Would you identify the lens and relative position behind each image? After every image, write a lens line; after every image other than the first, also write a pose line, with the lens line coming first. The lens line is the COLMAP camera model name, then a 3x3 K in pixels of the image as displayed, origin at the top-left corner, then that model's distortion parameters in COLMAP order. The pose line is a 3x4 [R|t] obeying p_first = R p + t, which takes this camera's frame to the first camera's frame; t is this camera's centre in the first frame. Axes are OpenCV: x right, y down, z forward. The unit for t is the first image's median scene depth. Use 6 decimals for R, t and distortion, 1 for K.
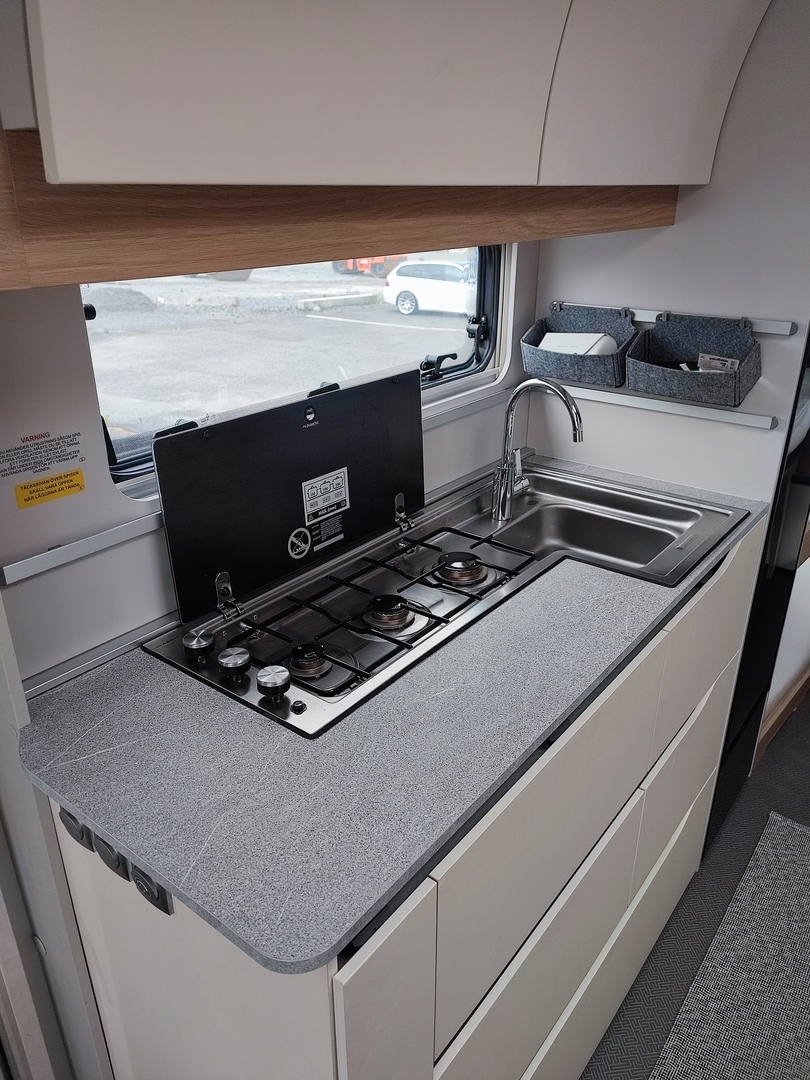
lens RADIAL K [[790.4, 0, 407.5], [0, 790.4, 543.2], [0, 0, 1]] dist [0.004222, -0.000879]
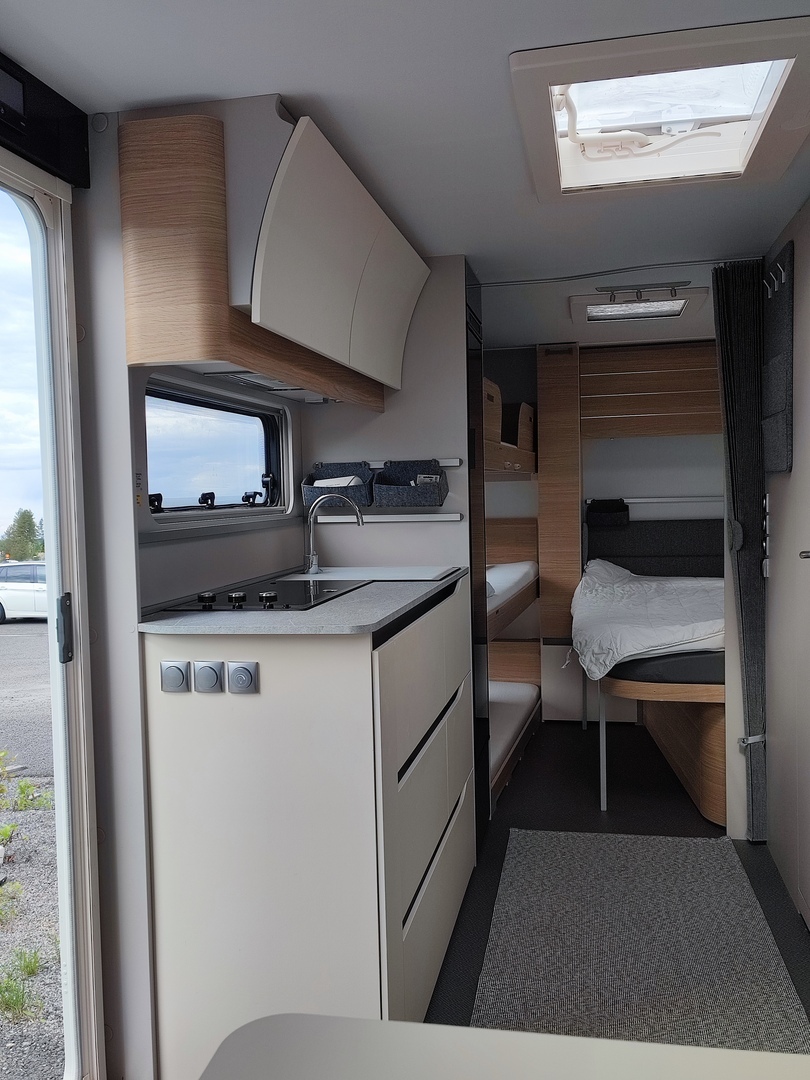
lens RADIAL K [[911.1, 0, 404.0], [0, 911.1, 539.0], [0, 0, 1]] dist [0.011434, 0.008424]
pose [[0.897782, -0.038272, 0.438774, -0.477043], [0.198817, 0.924159, -0.326192, 0.476749], [-0.393013, 0.380086, 0.837303, -0.535461]]
